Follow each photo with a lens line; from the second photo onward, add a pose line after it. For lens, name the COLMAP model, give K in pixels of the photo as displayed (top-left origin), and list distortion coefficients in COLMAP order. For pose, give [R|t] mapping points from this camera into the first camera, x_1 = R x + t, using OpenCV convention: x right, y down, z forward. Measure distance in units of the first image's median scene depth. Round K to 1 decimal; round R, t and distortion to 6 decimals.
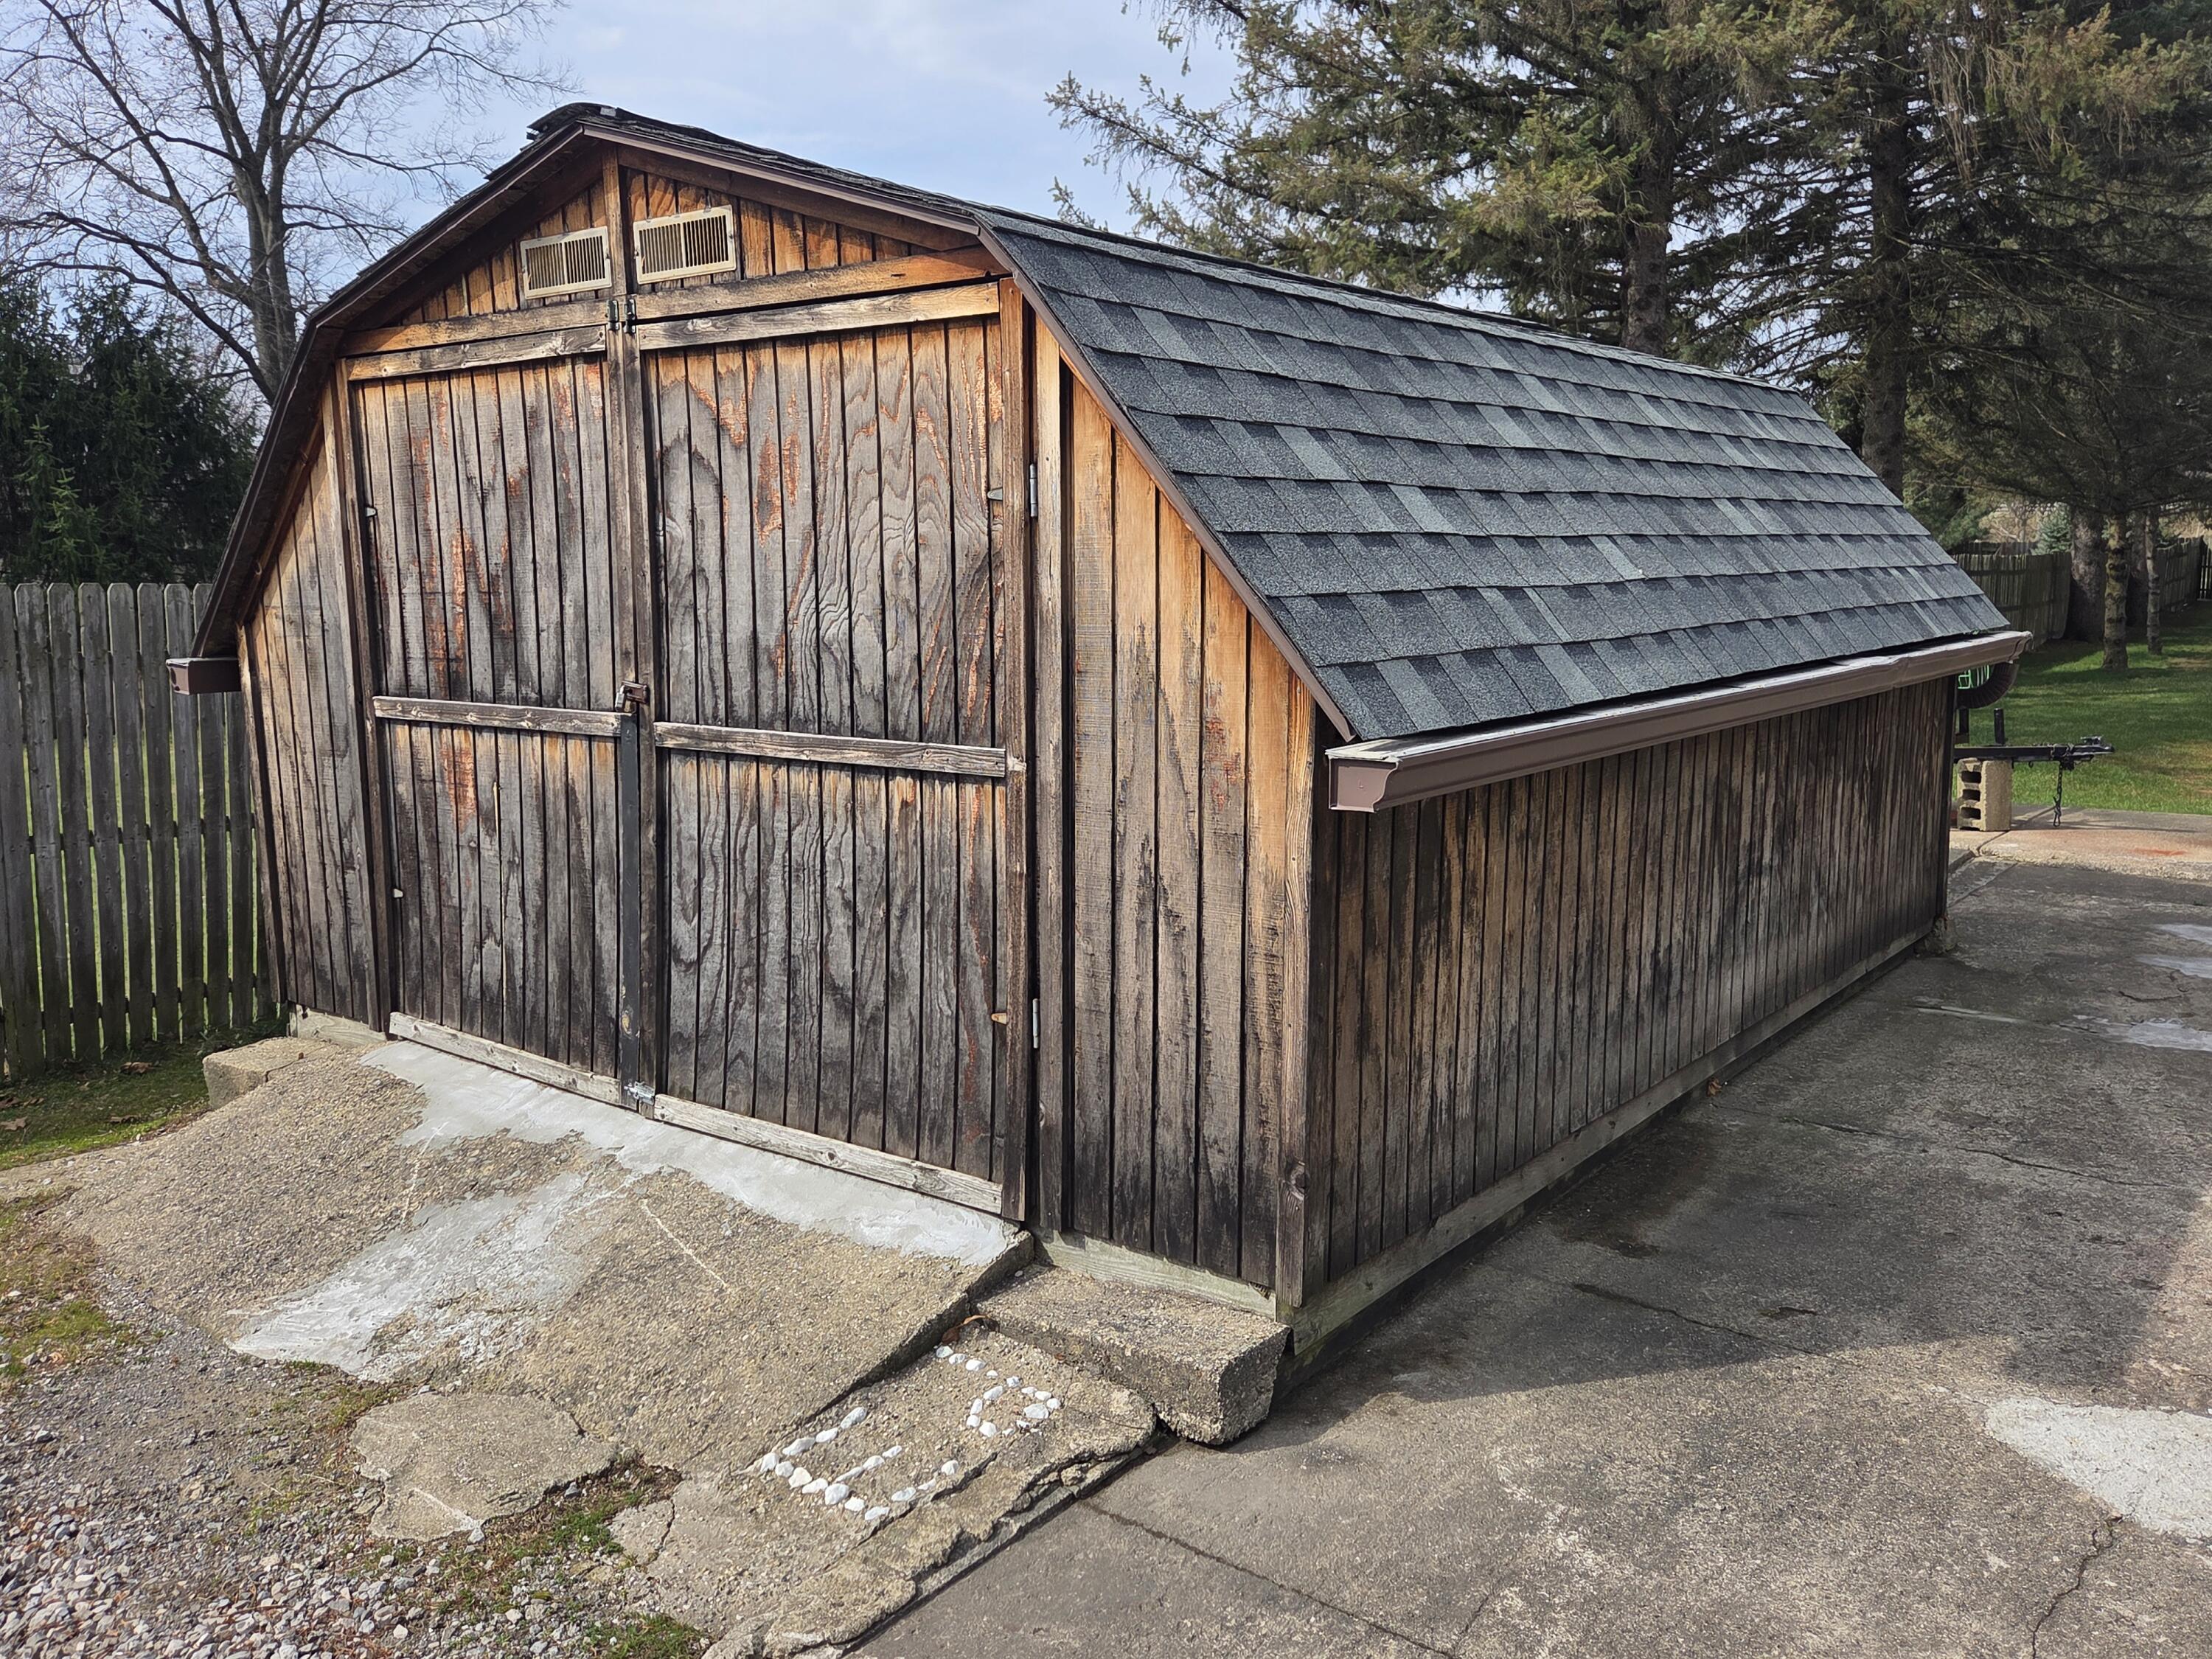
lens RADIAL K [[1760.9, 0, 1095.2], [0, 1760.9, 800.1], [0, 0, 1]] dist [0.067168, -0.058773]
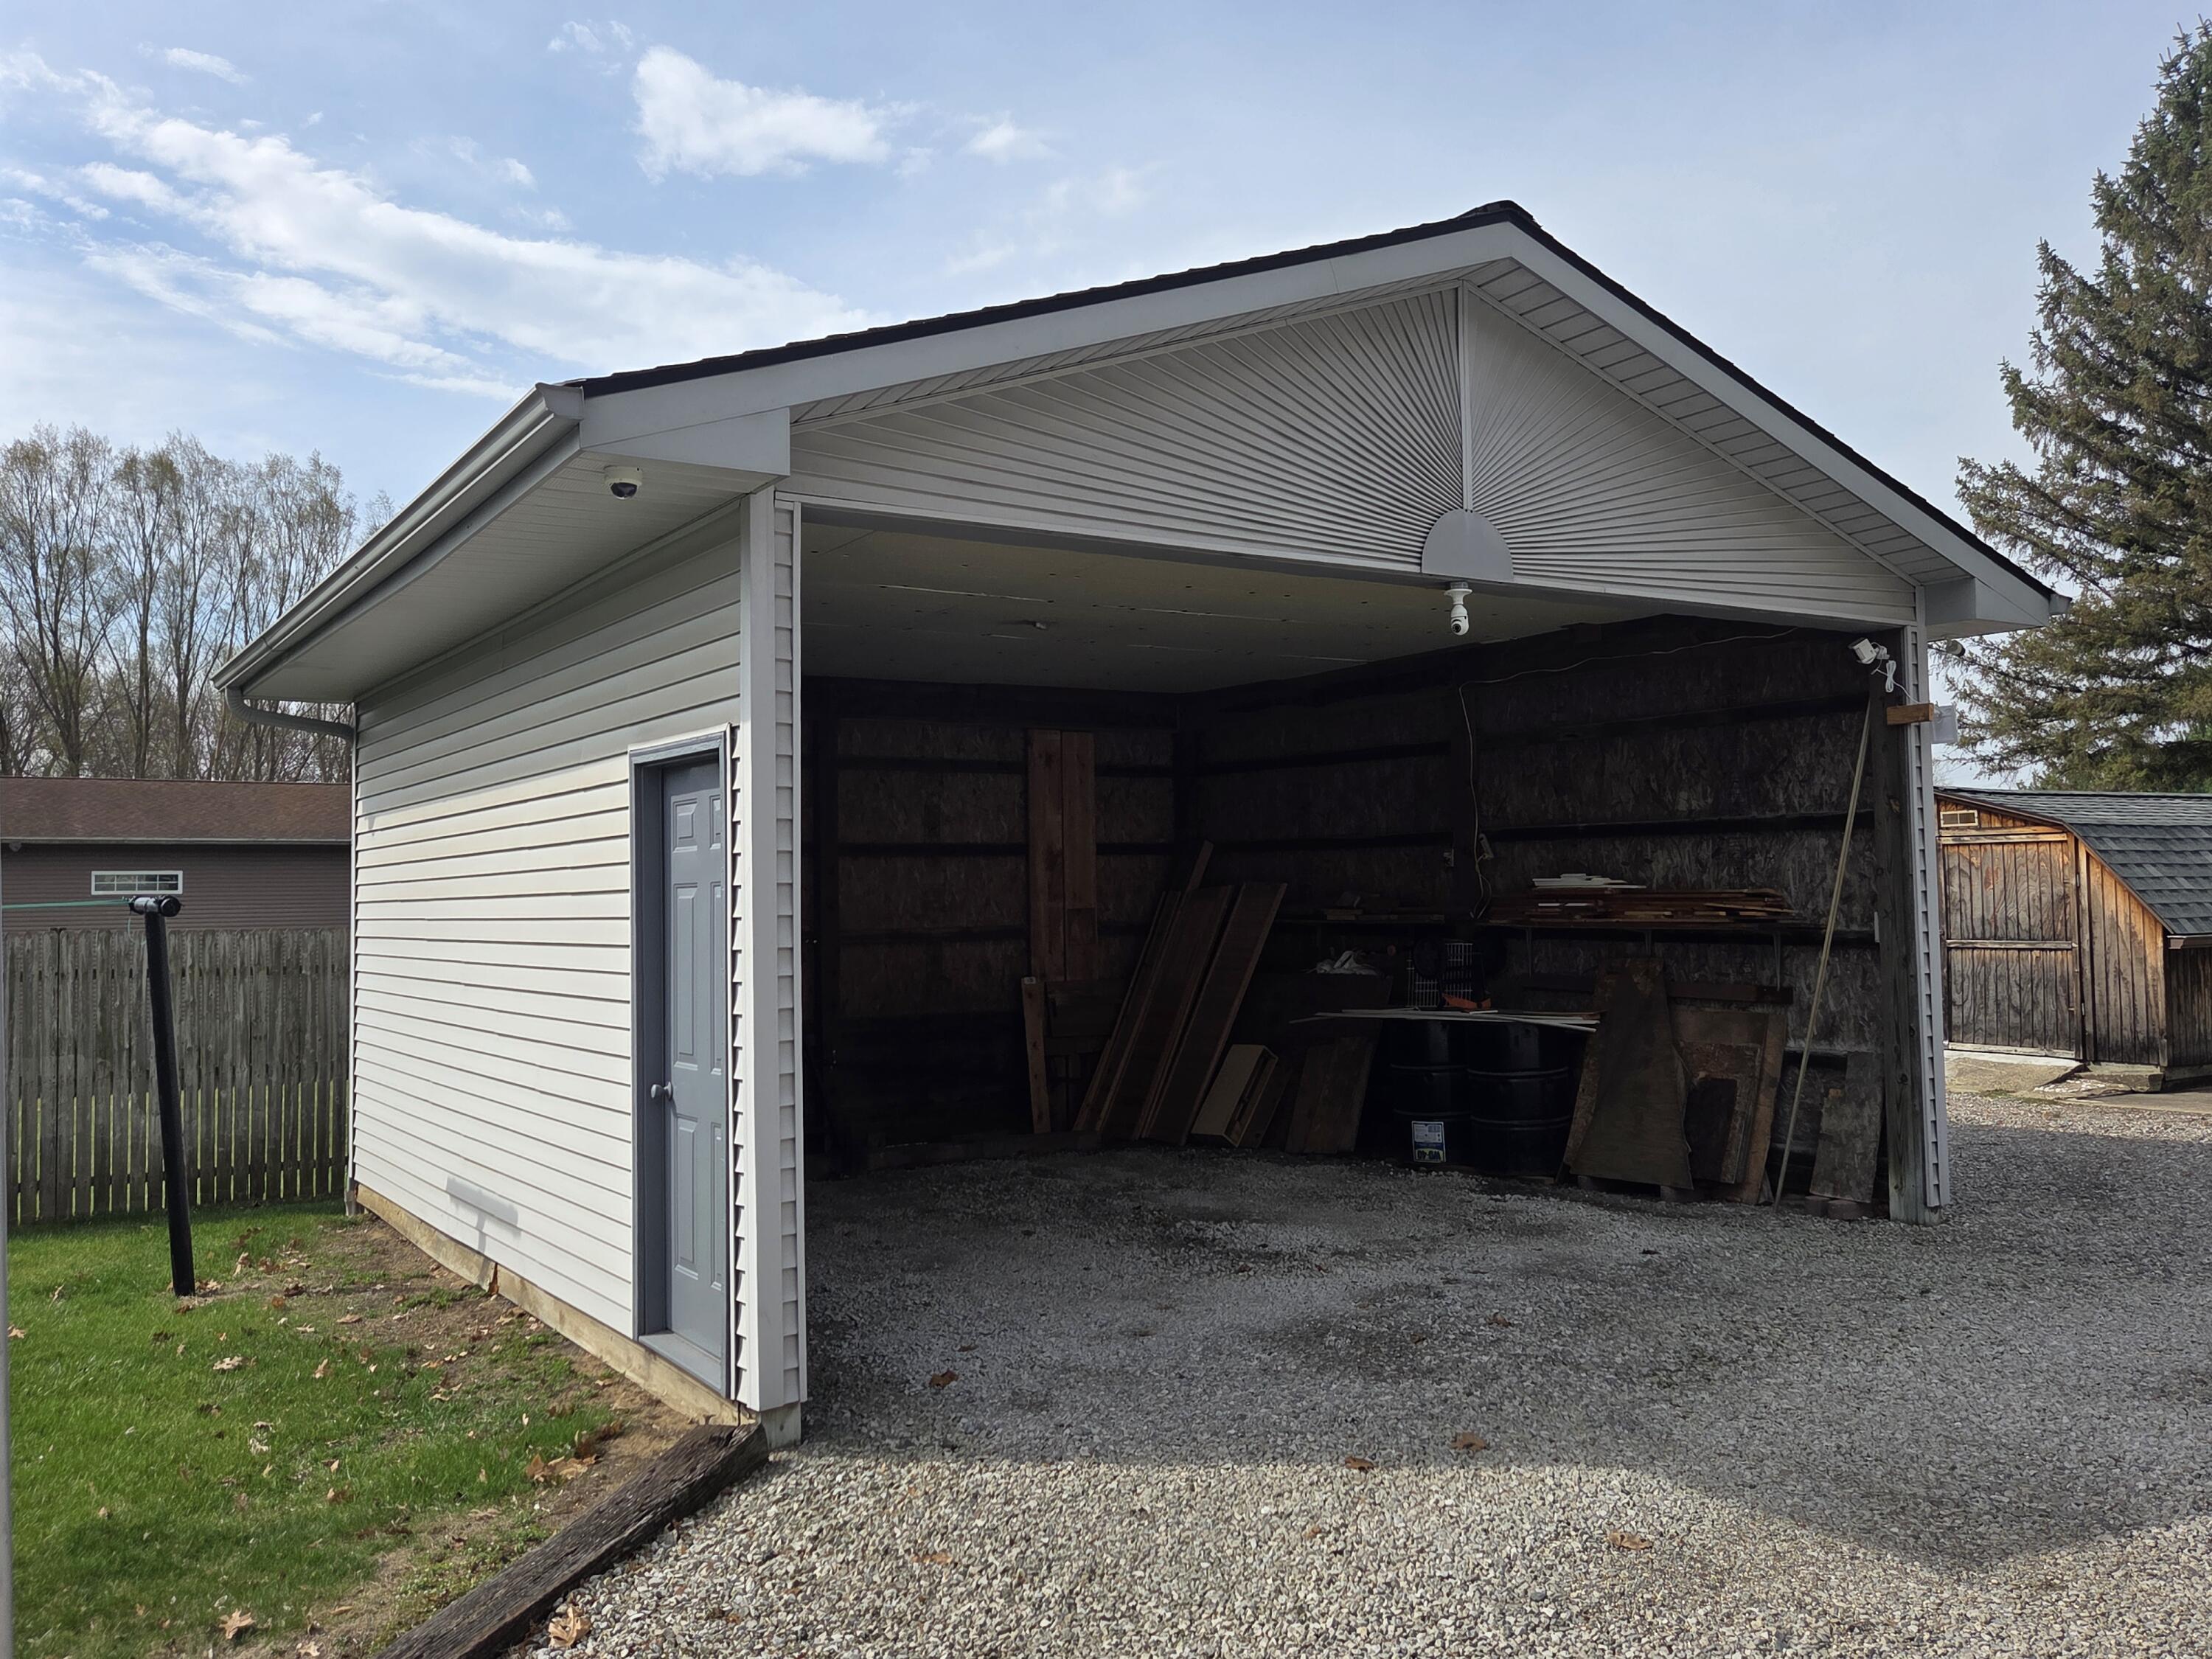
lens RADIAL K [[1703.4, 0, 1102.9], [0, 1703.4, 815.8], [0, 0, 1]] dist [0.061573, -0.047374]
pose [[0.936589, -0.027149, -0.349377, -0.729676], [-0.036990, 0.983765, -0.175607, 0.461850], [0.348472, 0.177395, 0.920379, -3.463646]]
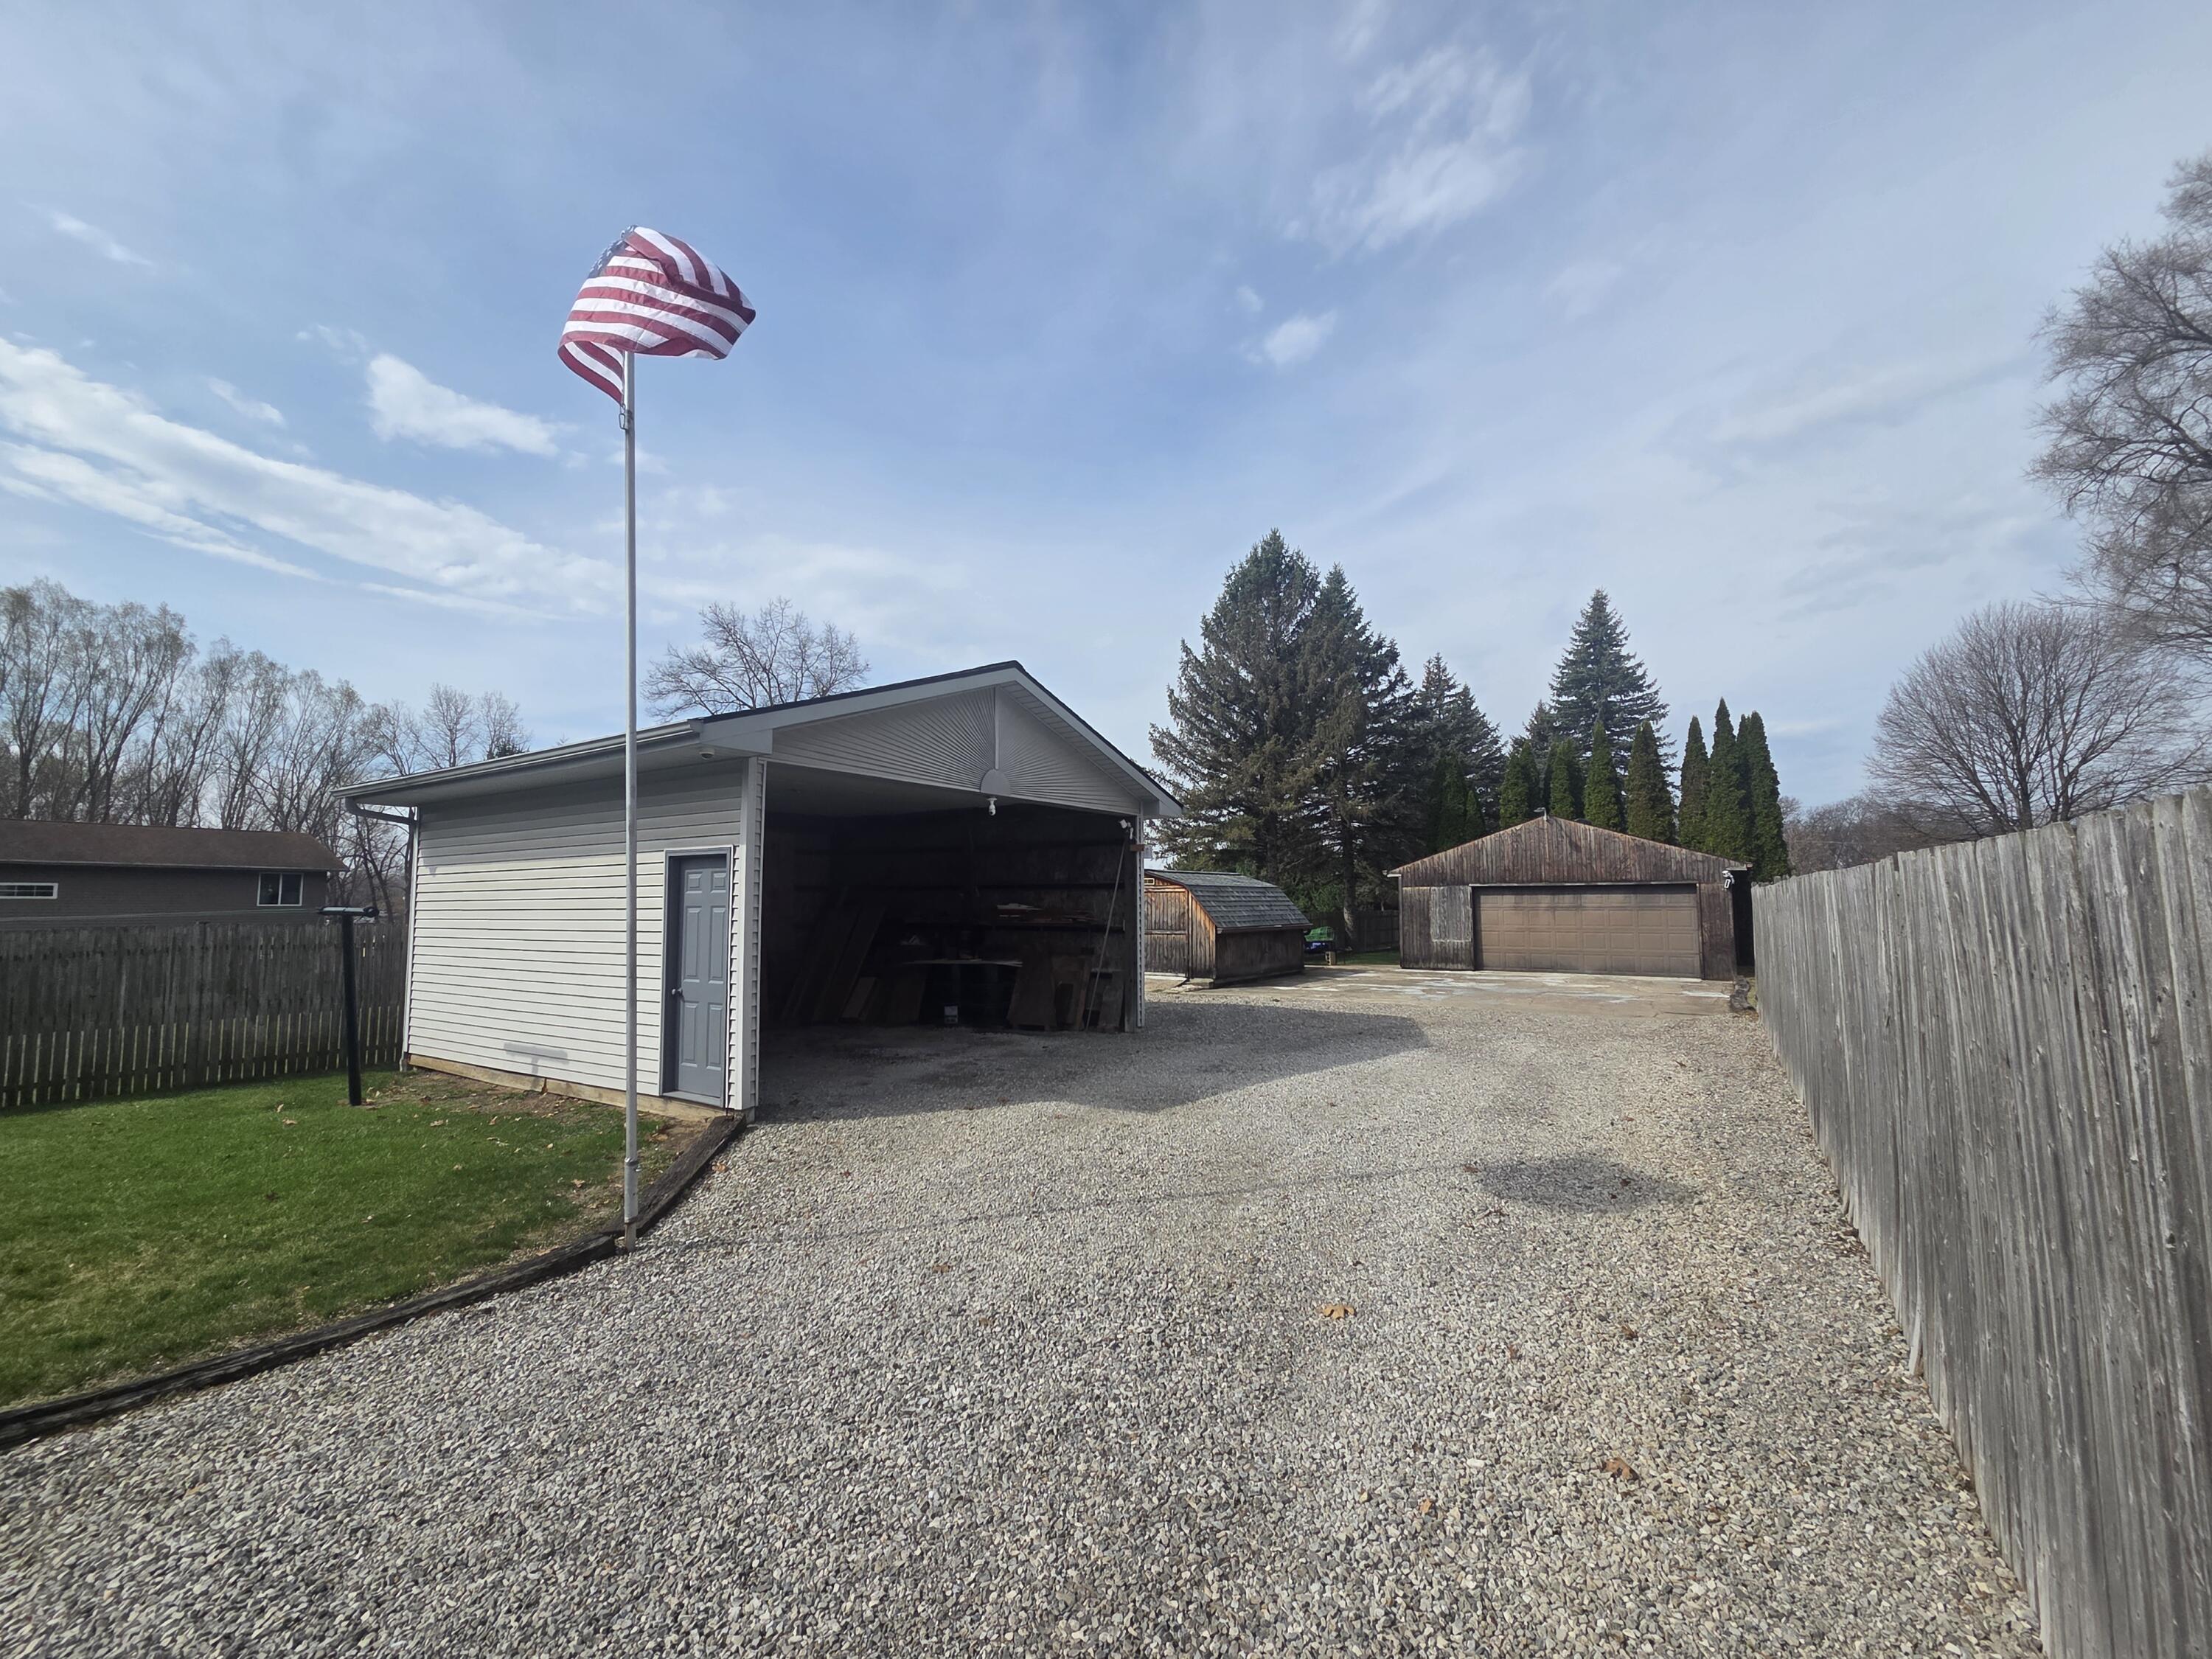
lens RADIAL K [[929.1, 0, 1112.9], [0, 929.1, 845.7], [0, 0, 1]] dist [0.000240, 0.000024]
pose [[0.997246, 0.005036, 0.073996, -0.870841], [0.010025, 0.979382, -0.201768, 0.571364], [-0.073487, 0.201954, 0.976634, -4.374077]]
